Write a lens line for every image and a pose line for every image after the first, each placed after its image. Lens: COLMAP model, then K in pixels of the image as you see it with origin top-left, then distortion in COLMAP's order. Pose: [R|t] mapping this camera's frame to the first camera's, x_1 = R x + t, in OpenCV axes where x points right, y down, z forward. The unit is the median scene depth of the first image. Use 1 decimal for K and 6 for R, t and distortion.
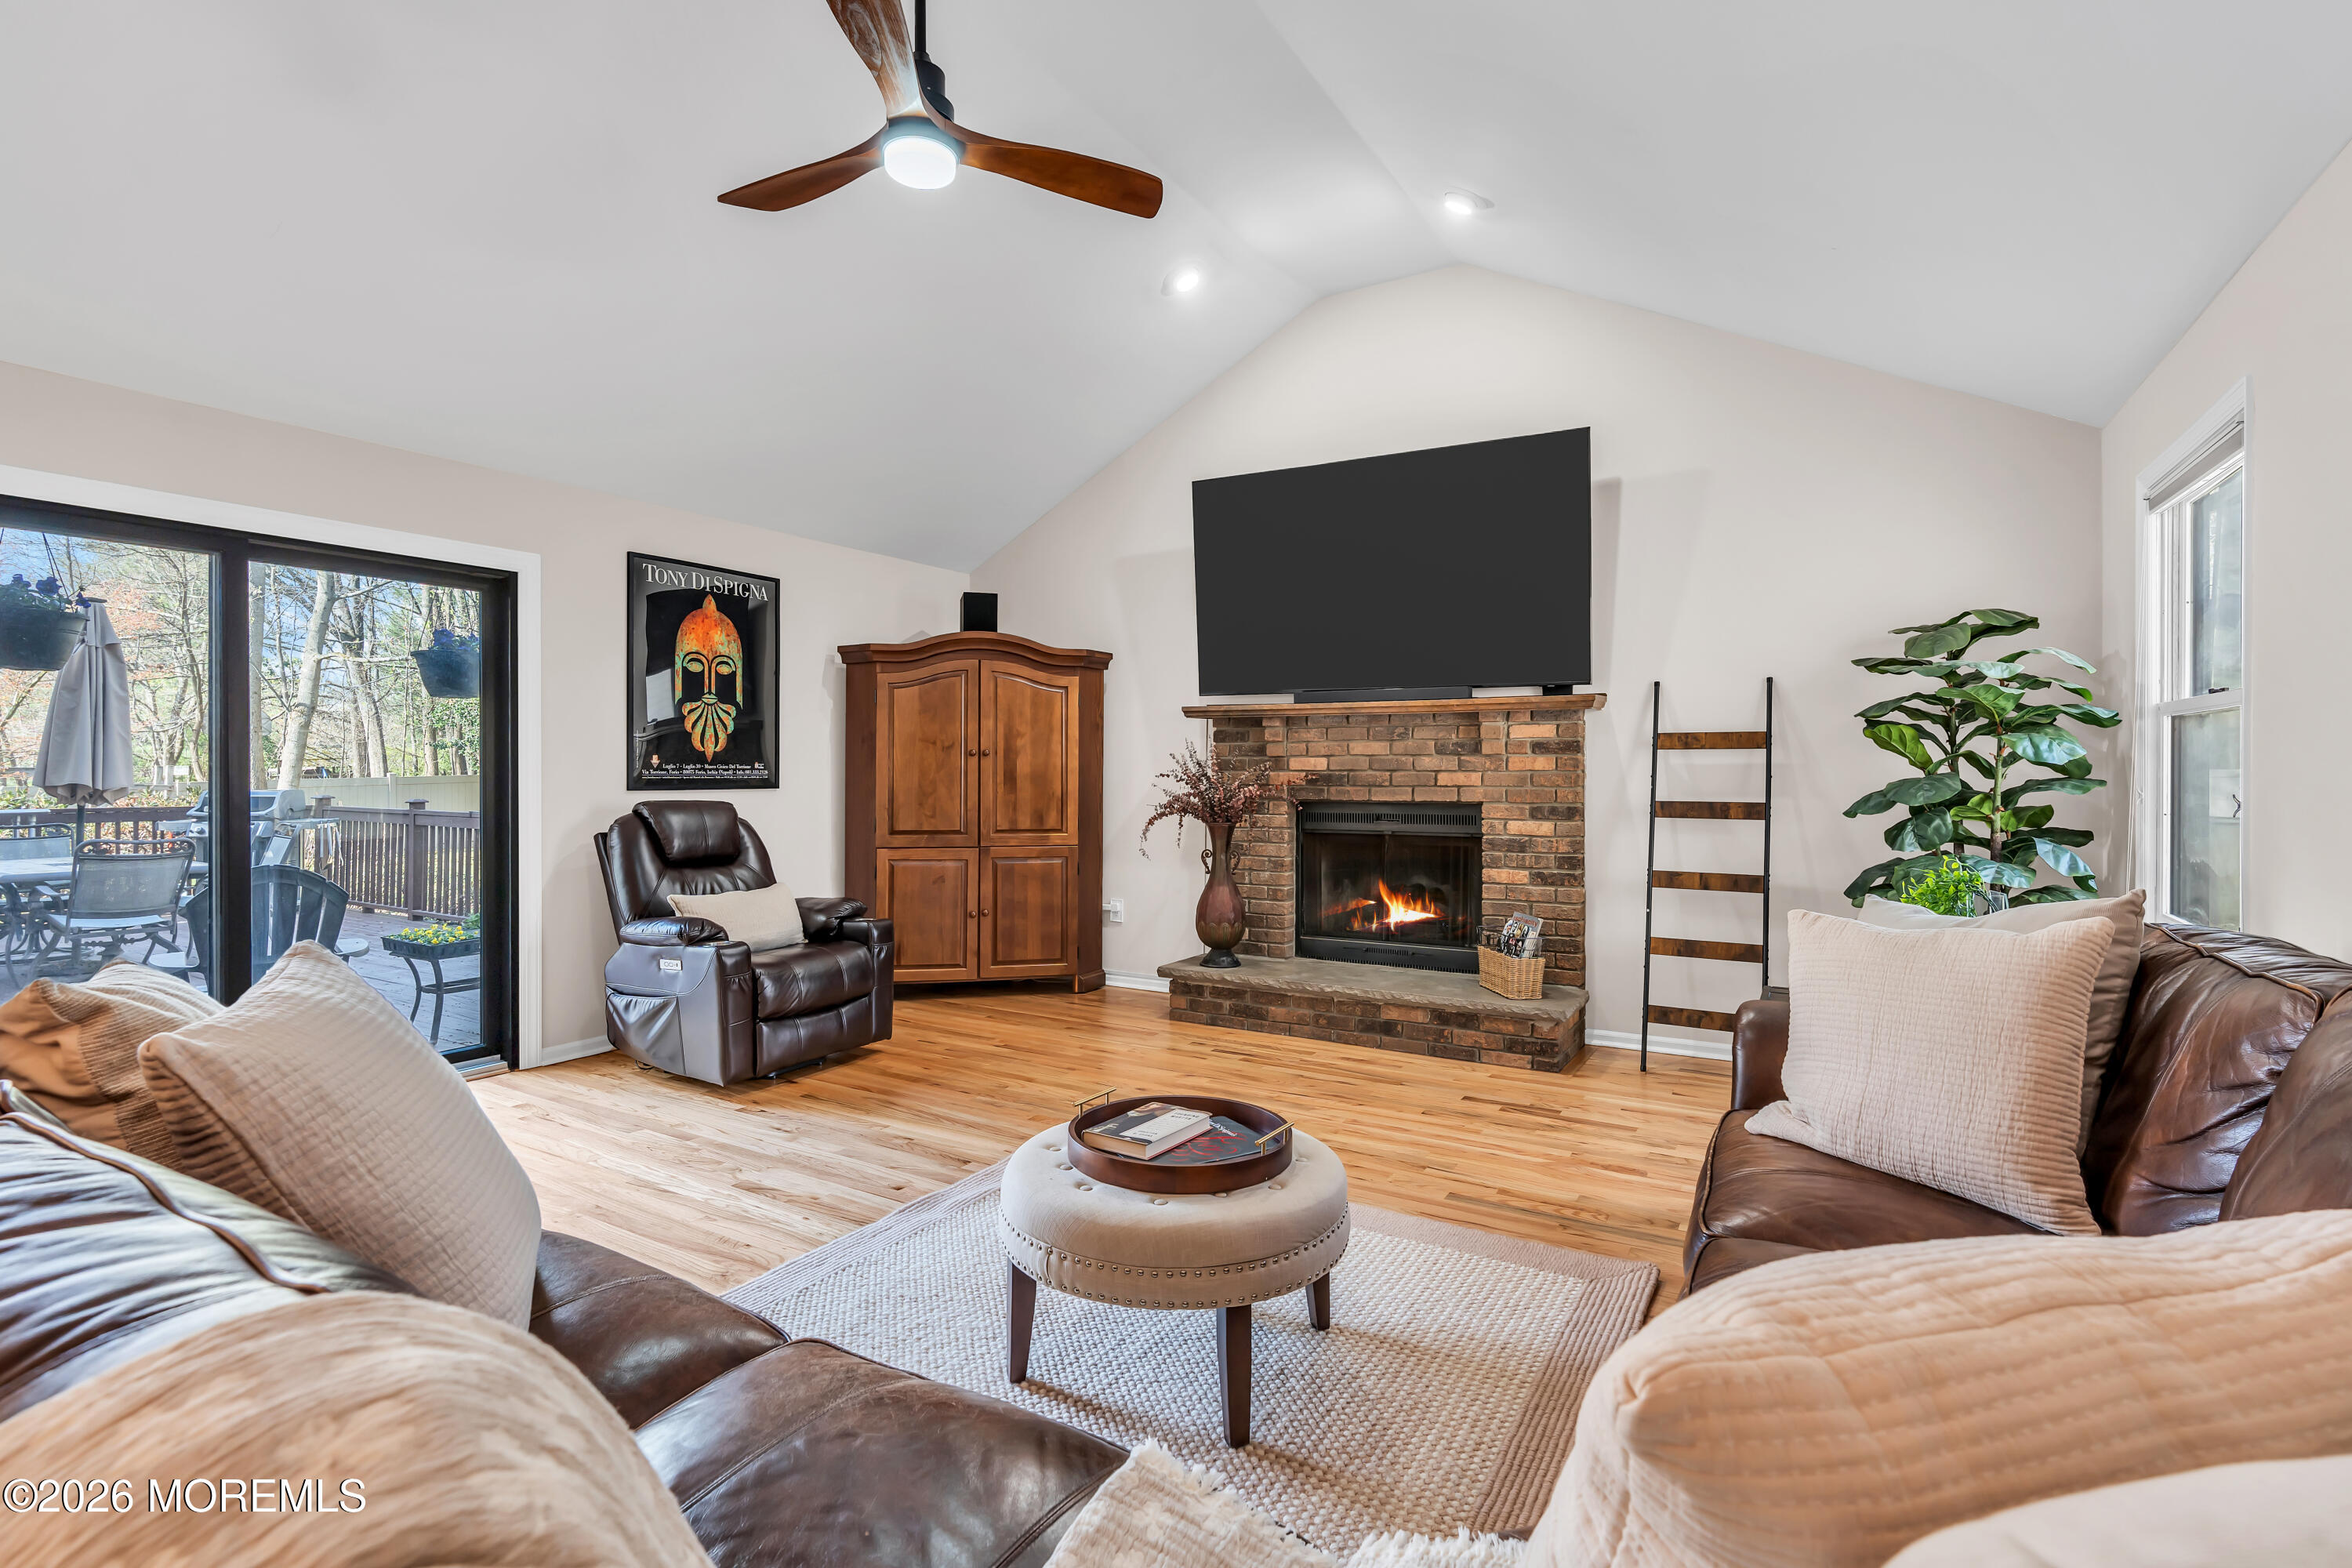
lens RADIAL K [[1059.6, 0, 1178.2], [0, 1059.6, 765.1], [0, 0, 1]] dist [0.001492, 0.002387]
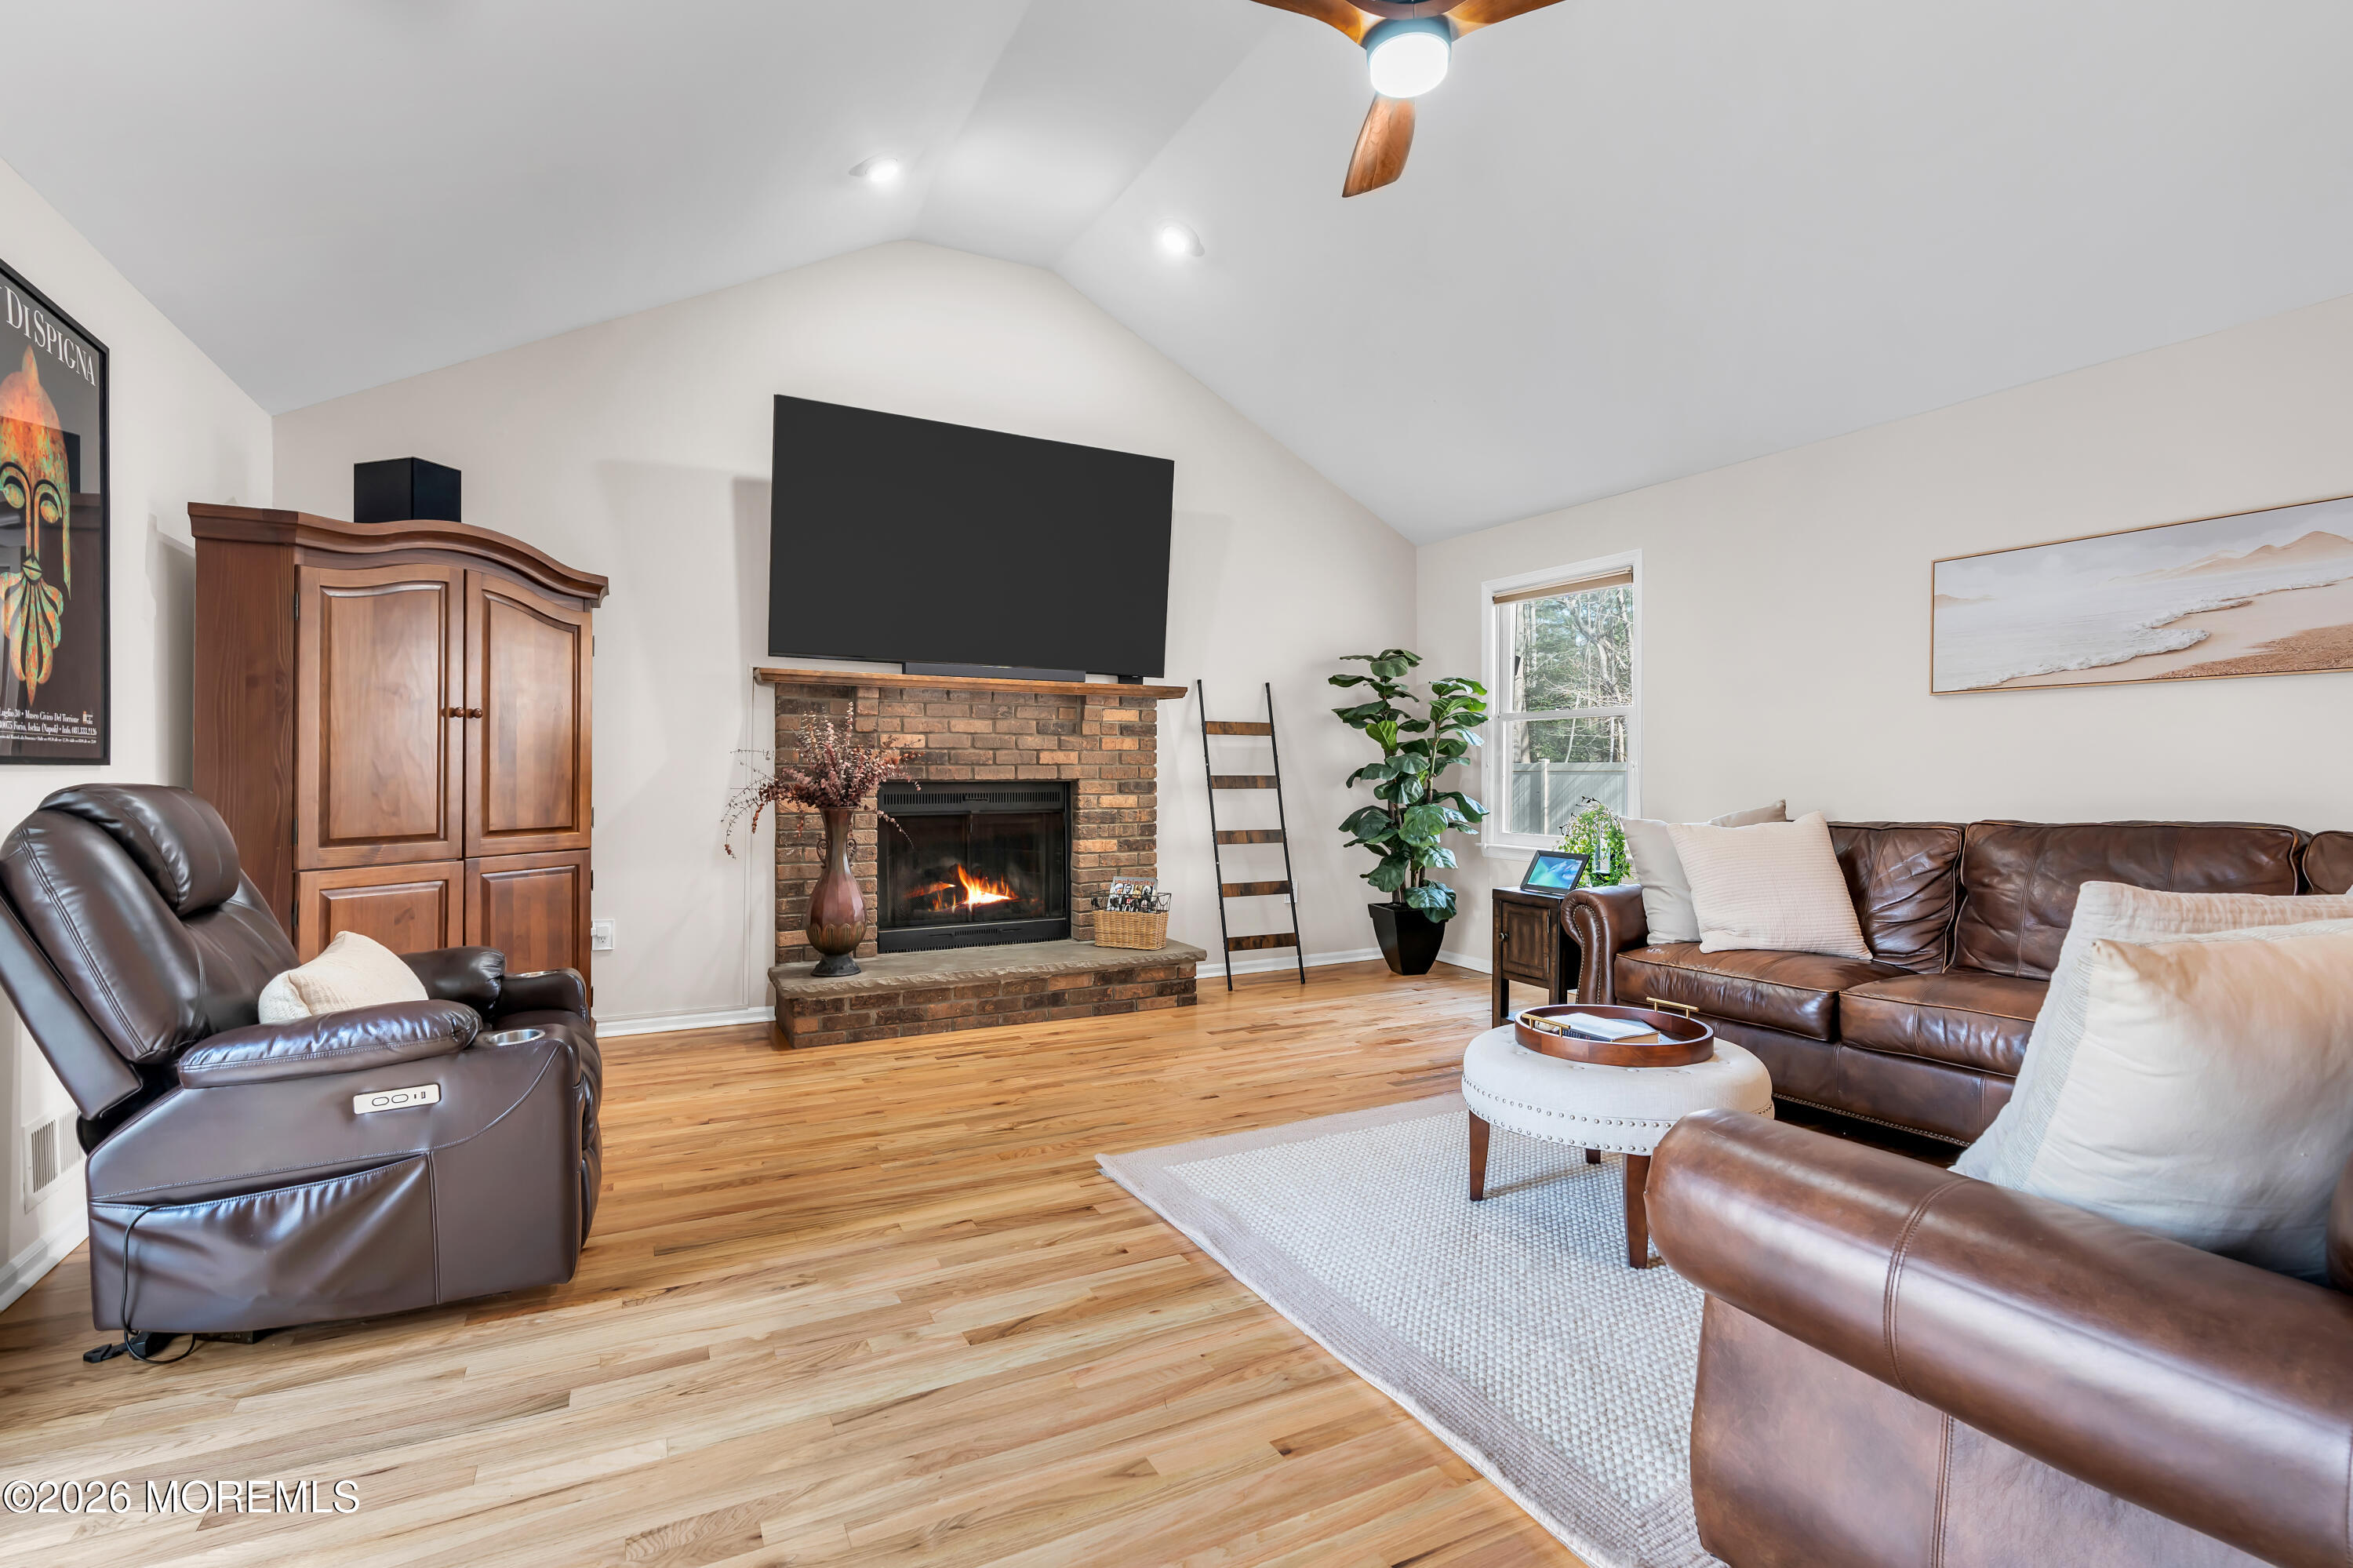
lens RADIAL K [[1063.6, 0, 1133.6], [0, 1063.6, 776.3], [0, 0, 1]] dist [-0.012789, 0.000326]
pose [[0.550489, -0.003626, 0.834835, -0.602962], [-0.005352, 0.999955, 0.007872, 0.023809], [-0.834825, -0.008802, 0.550445, 0.364787]]
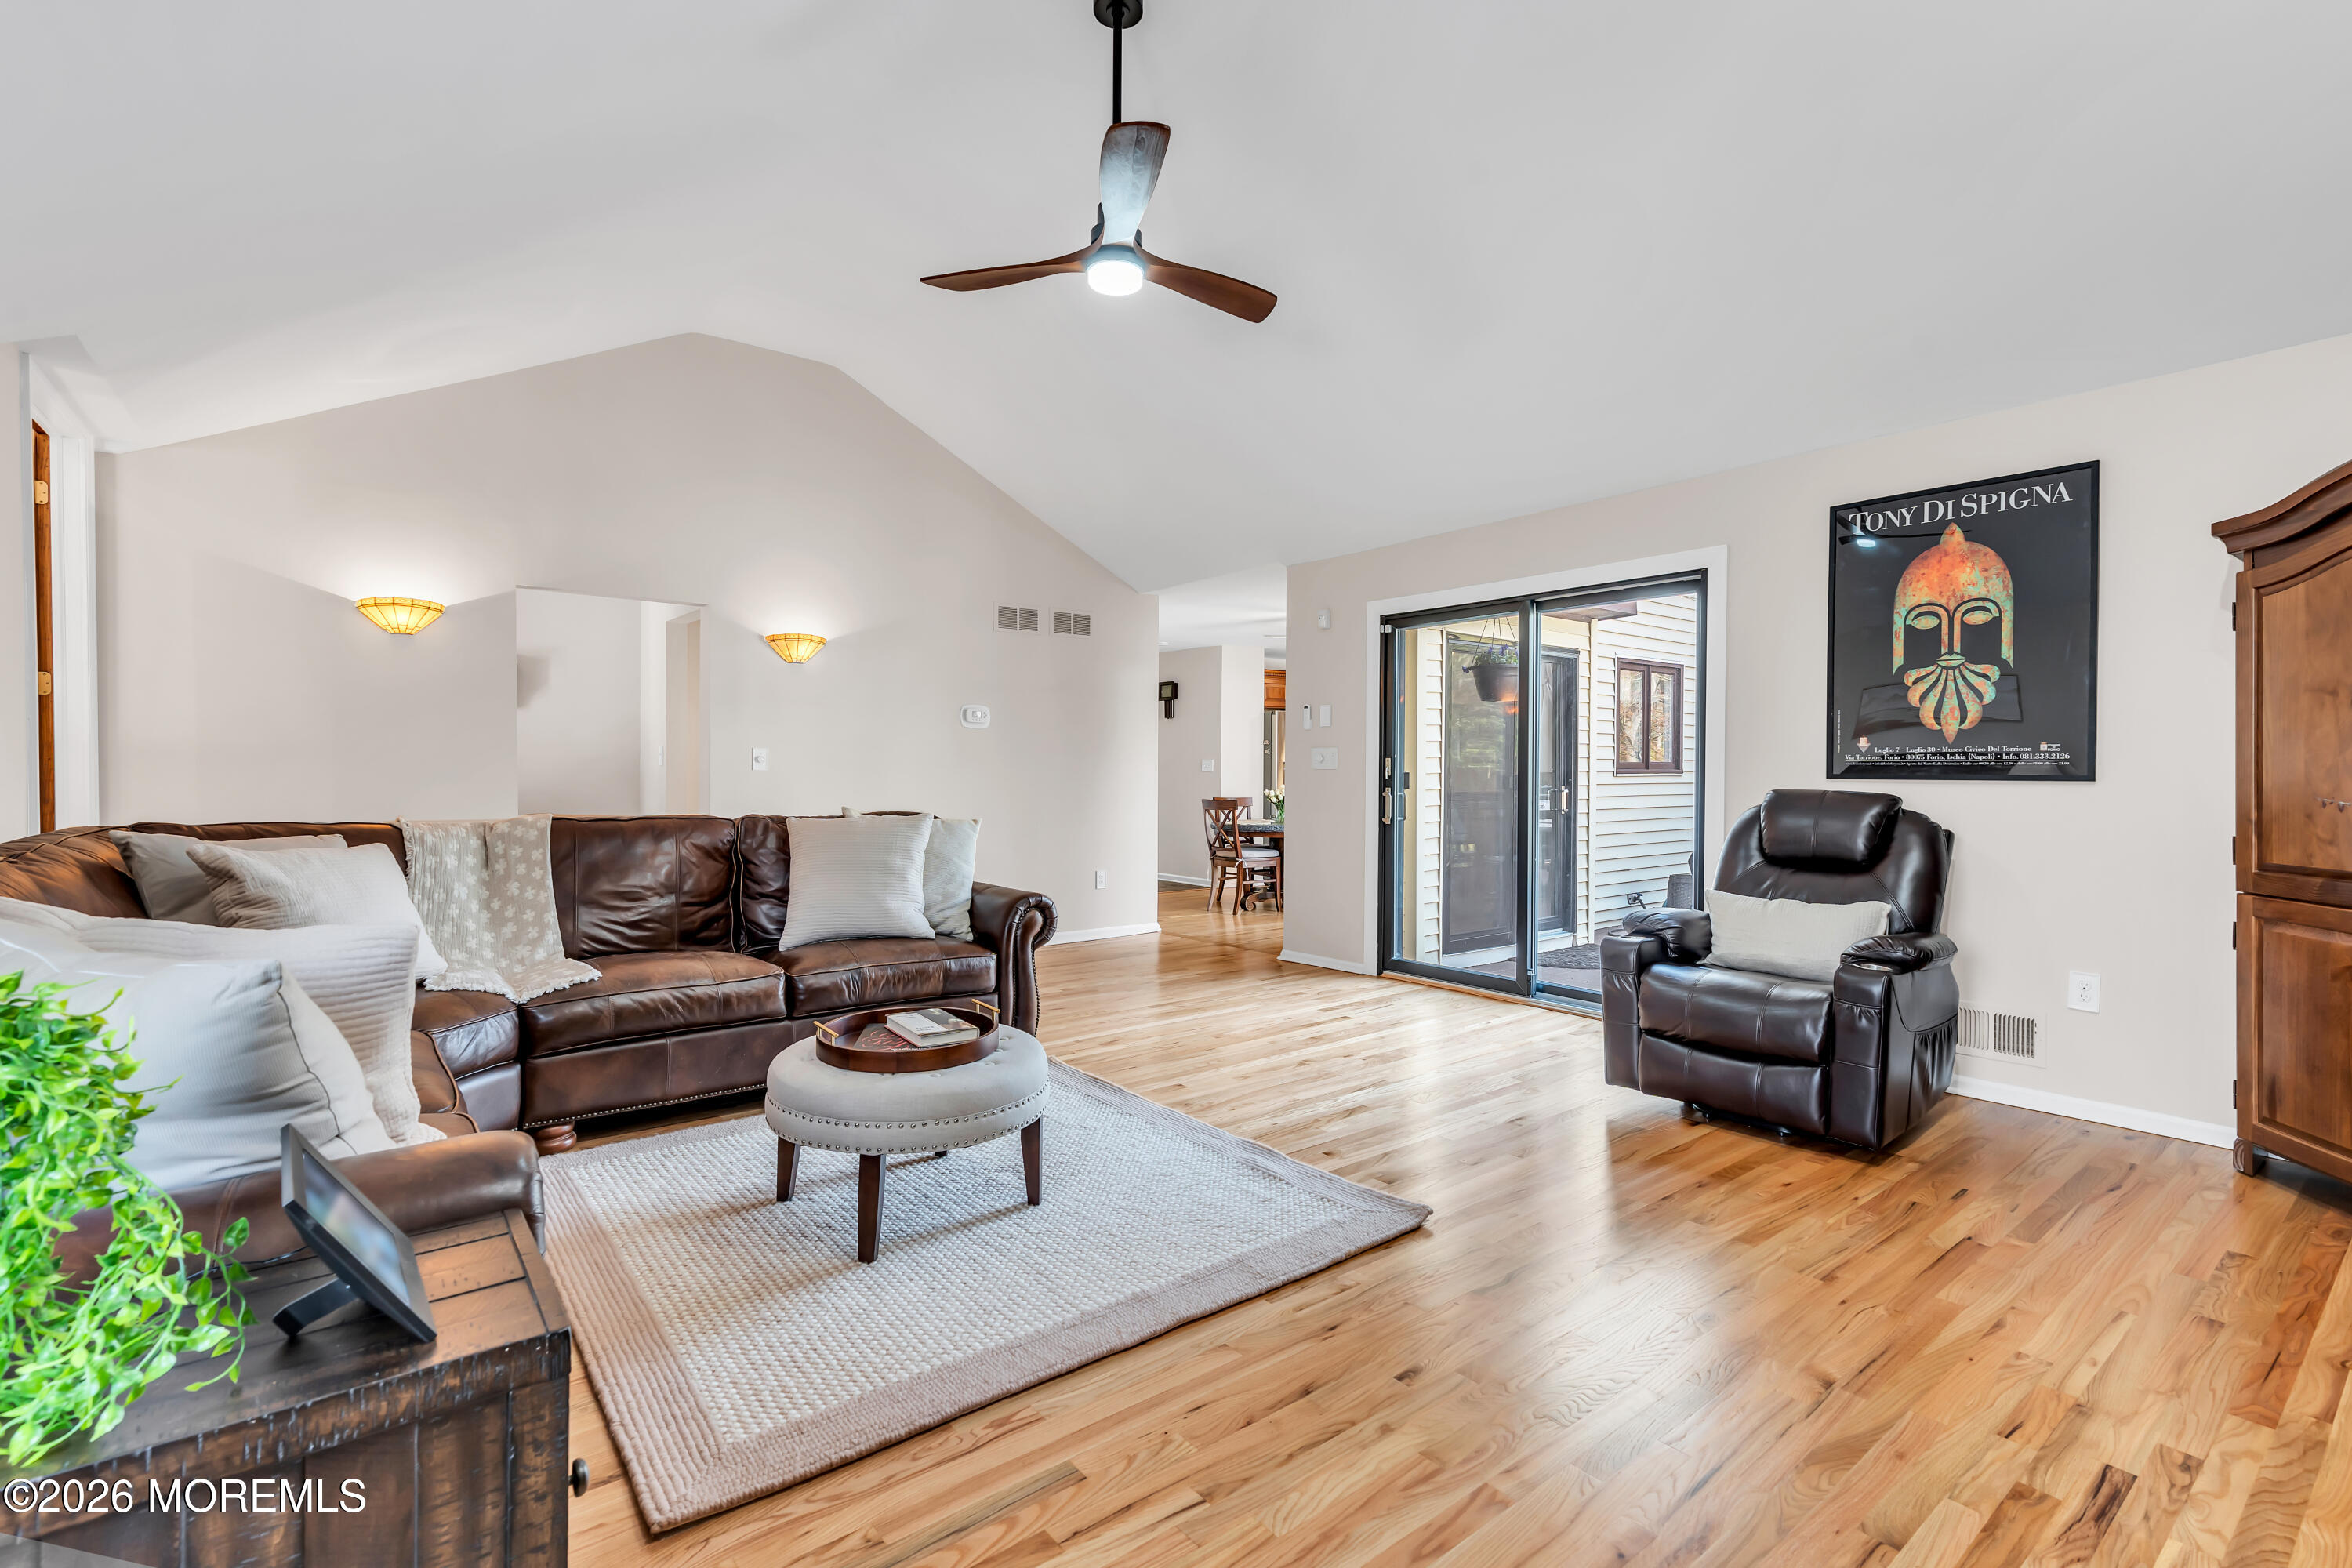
lens RADIAL K [[1059.6, 0, 1178.2], [0, 1059.6, 765.1], [0, 0, 1]] dist [0.001492, 0.002387]
pose [[-0.339571, -0.009298, -0.940535, 0.492974], [-0.002492, 0.999957, -0.008985, 0.021999], [0.940577, -0.000707, -0.339579, 0.792928]]
